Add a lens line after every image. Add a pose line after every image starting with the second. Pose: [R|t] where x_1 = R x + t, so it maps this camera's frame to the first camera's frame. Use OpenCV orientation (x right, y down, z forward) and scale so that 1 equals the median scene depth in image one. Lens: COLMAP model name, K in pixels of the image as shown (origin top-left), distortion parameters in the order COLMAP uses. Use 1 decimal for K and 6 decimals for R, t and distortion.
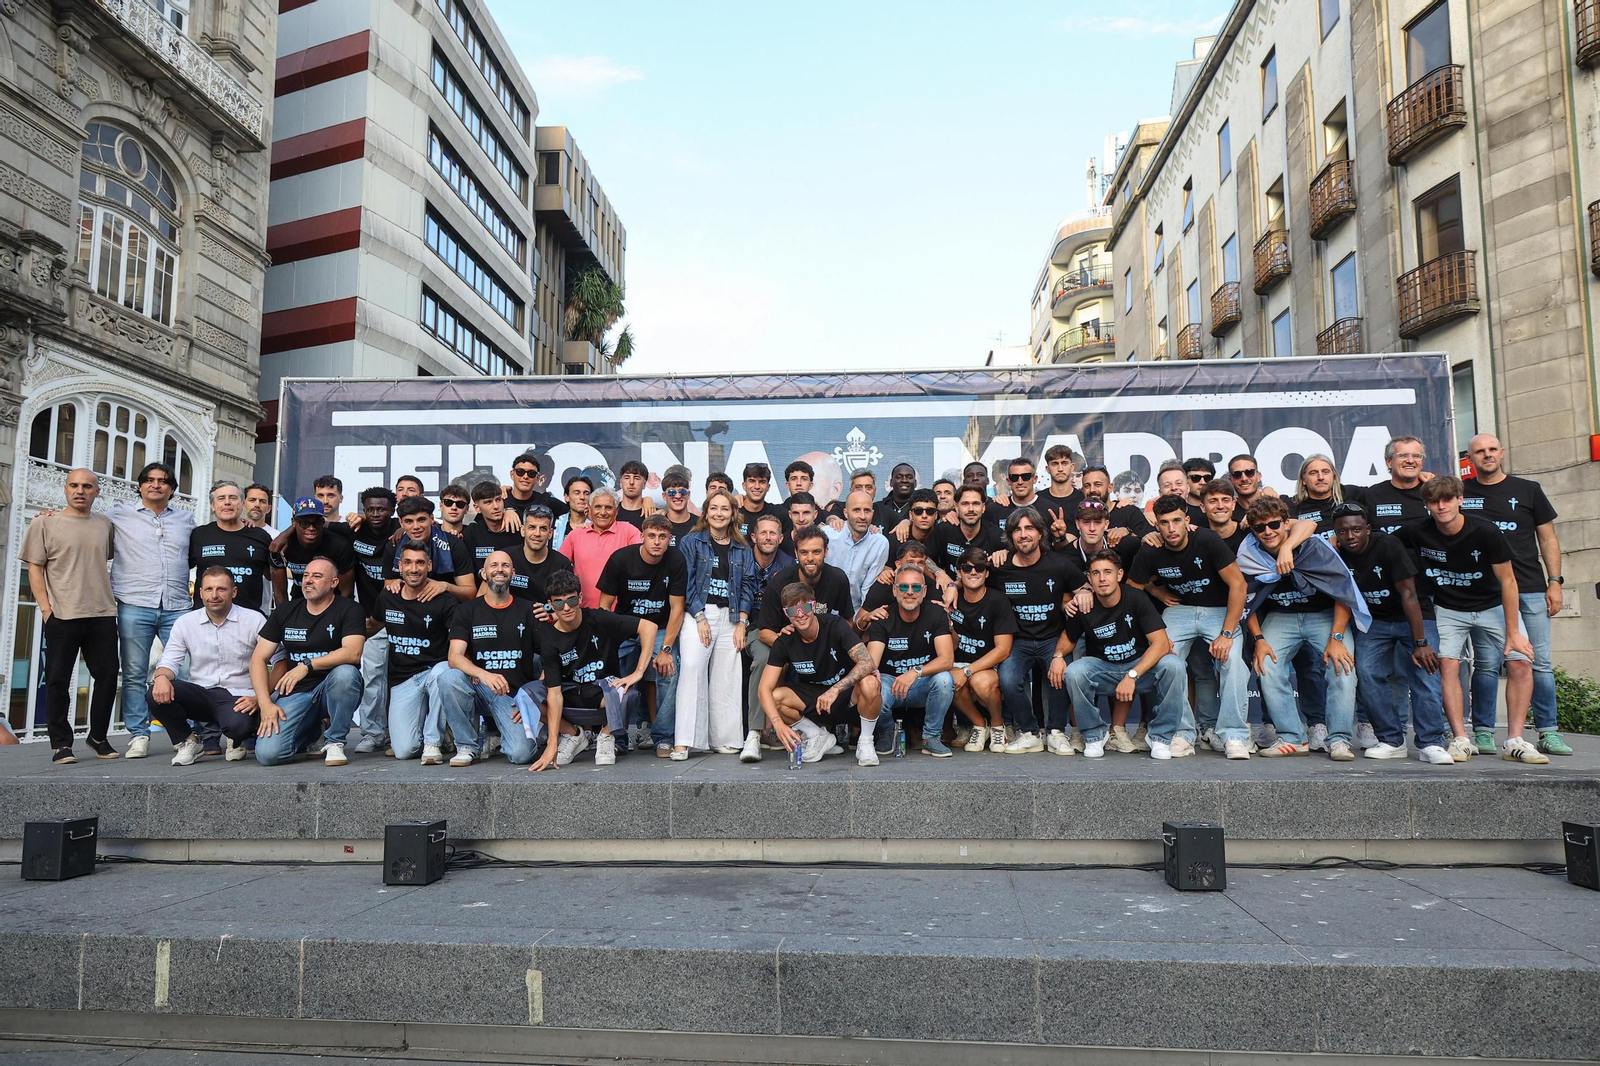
lens RADIAL K [[1069.7, 0, 779.0], [0, 1069.7, 542.9], [0, 0, 1]] dist [-0.000287, 0.005729]
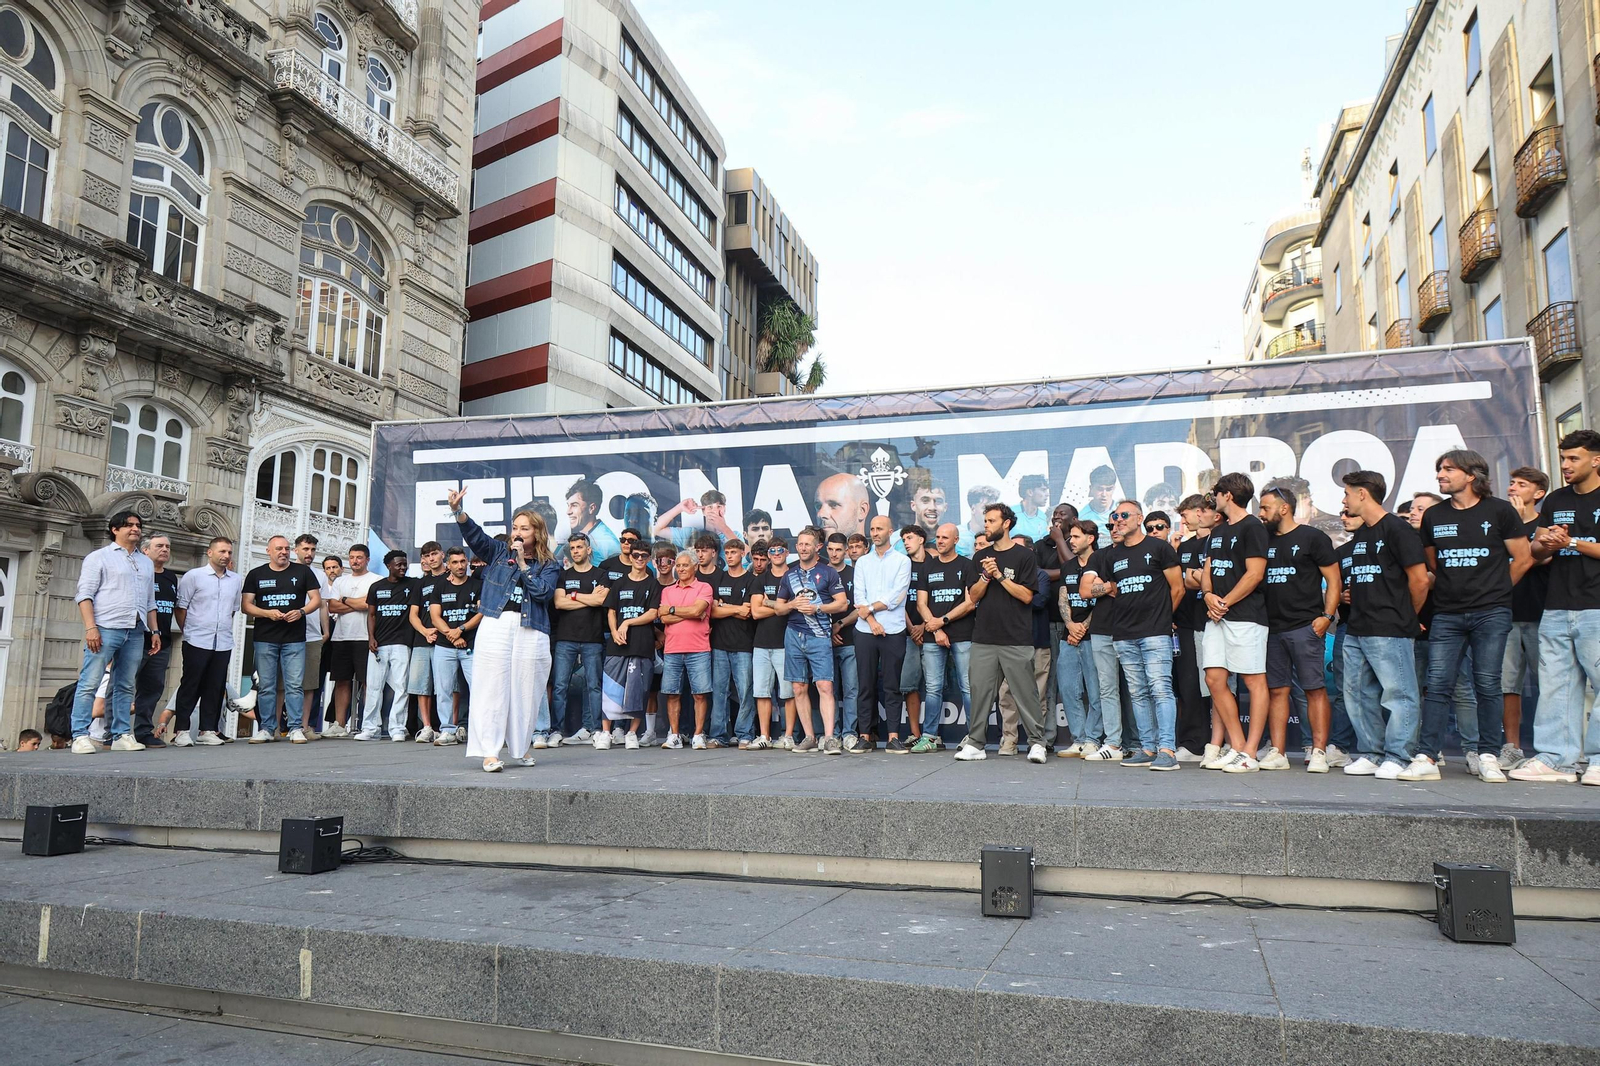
lens RADIAL K [[1069.7, 0, 808.2], [0, 1069.7, 543.5], [0, 0, 1]] dist [-0.000287, 0.005729]
pose [[0.977324, -0.017884, -0.210995, 0.111659], [0.013176, 0.999632, -0.023697, 0.002493], [0.211341, 0.020379, 0.977200, 0.003811]]
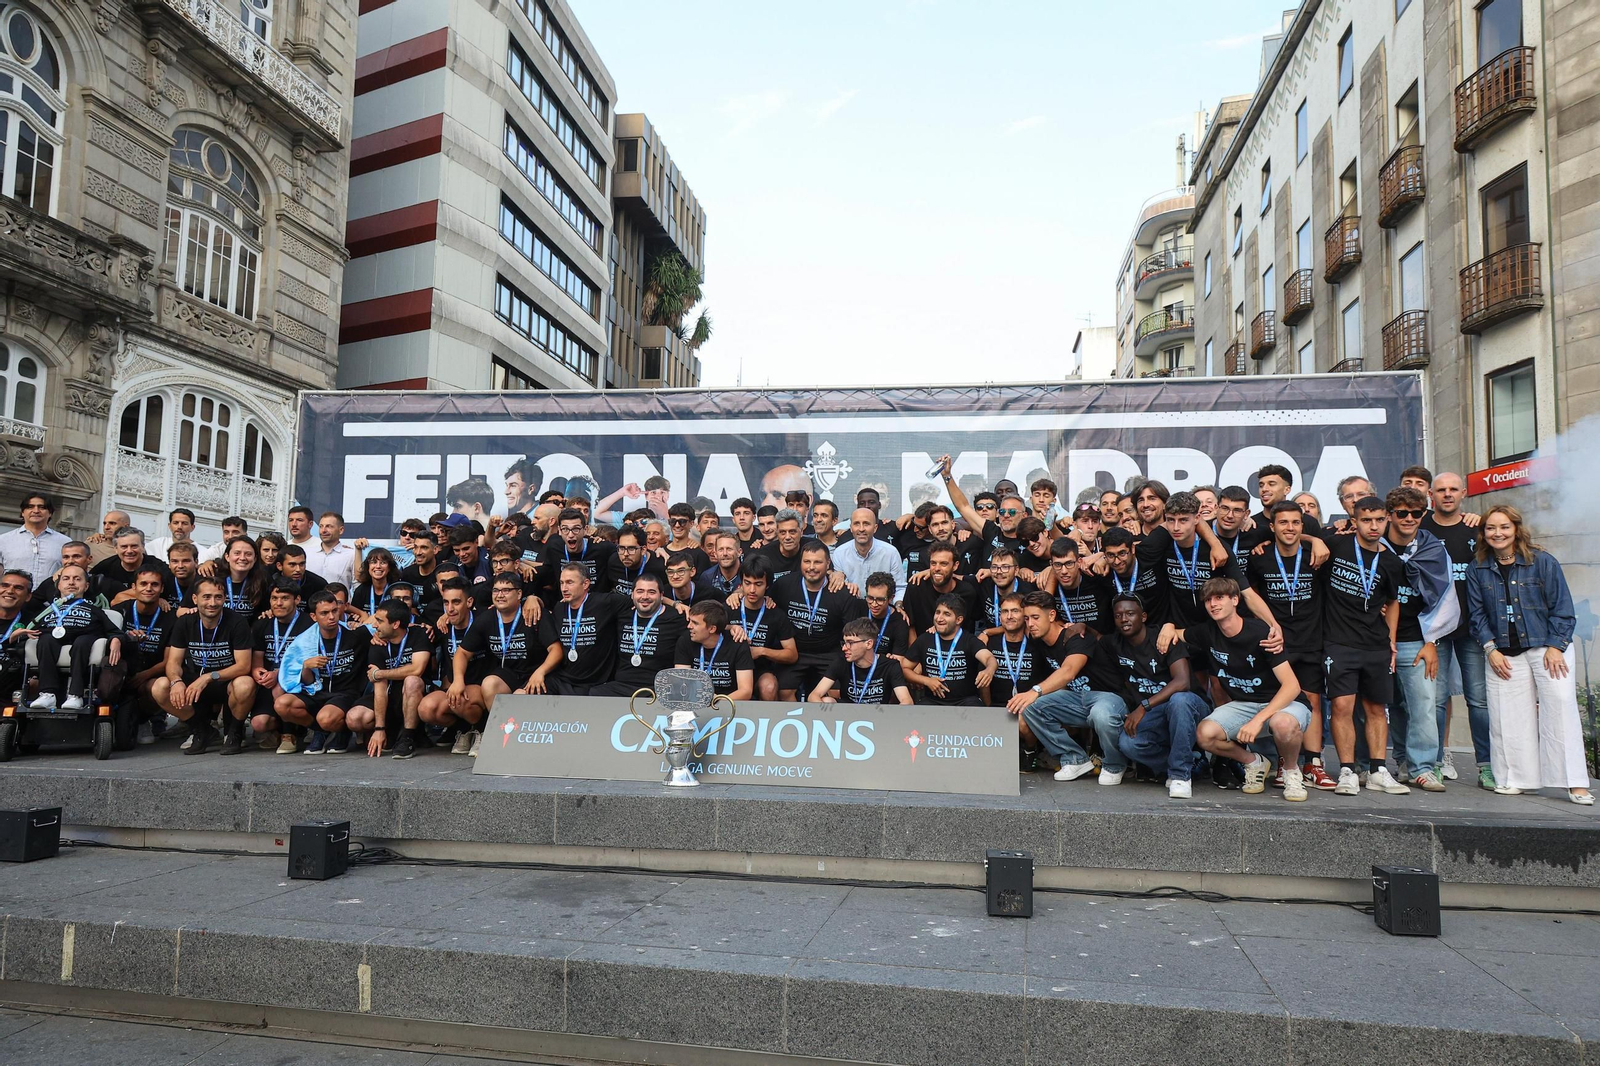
lens RADIAL K [[1069.7, 0, 801.7], [0, 1069.7, 550.6], [0, 0, 1]] dist [-0.000287, 0.005729]
pose [[0.996332, 0.016763, -0.083912, 0.070323], [-0.013948, 0.999324, 0.034021, -0.019502], [0.084426, -0.032725, 0.995892, -0.019327]]
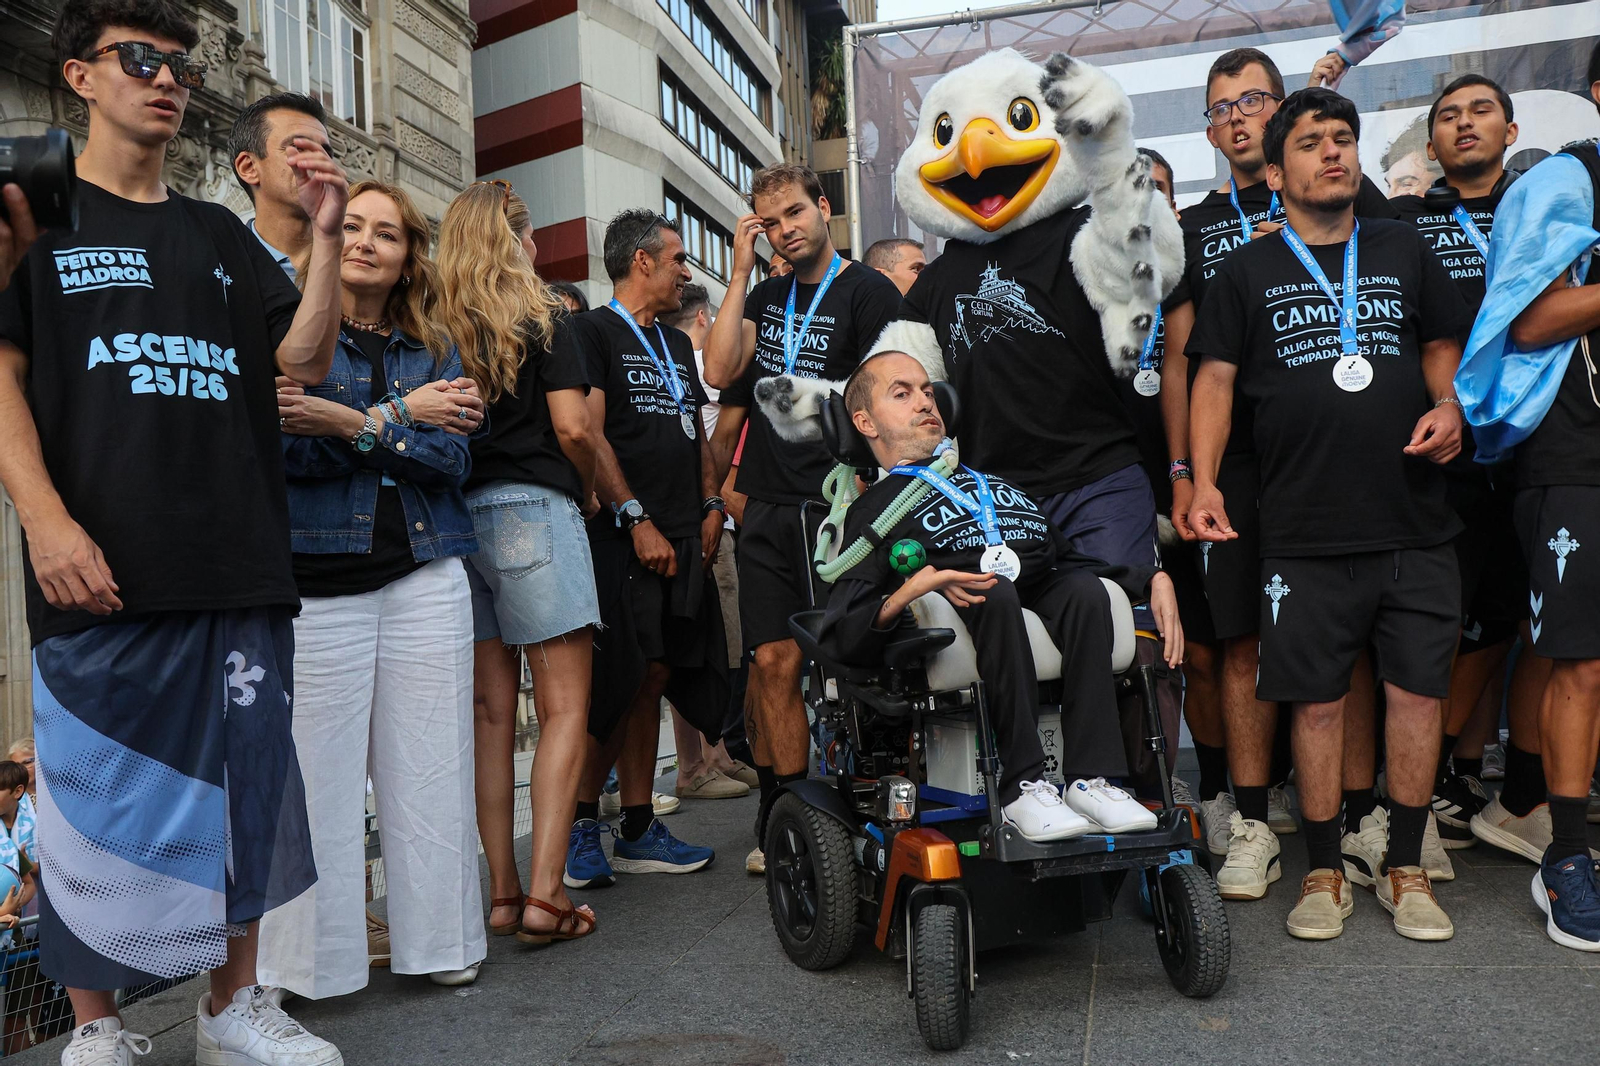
lens RADIAL K [[1264.6, 0, 732.9], [0, 1264.6, 560.4], [0, 0, 1]] dist [0.010683, -0.015770]
pose [[0.985427, -0.049973, -0.162594, -0.226894], [0.066401, 0.993045, 0.097224, 0.011570], [0.156604, -0.106603, 0.981891, 0.206413]]
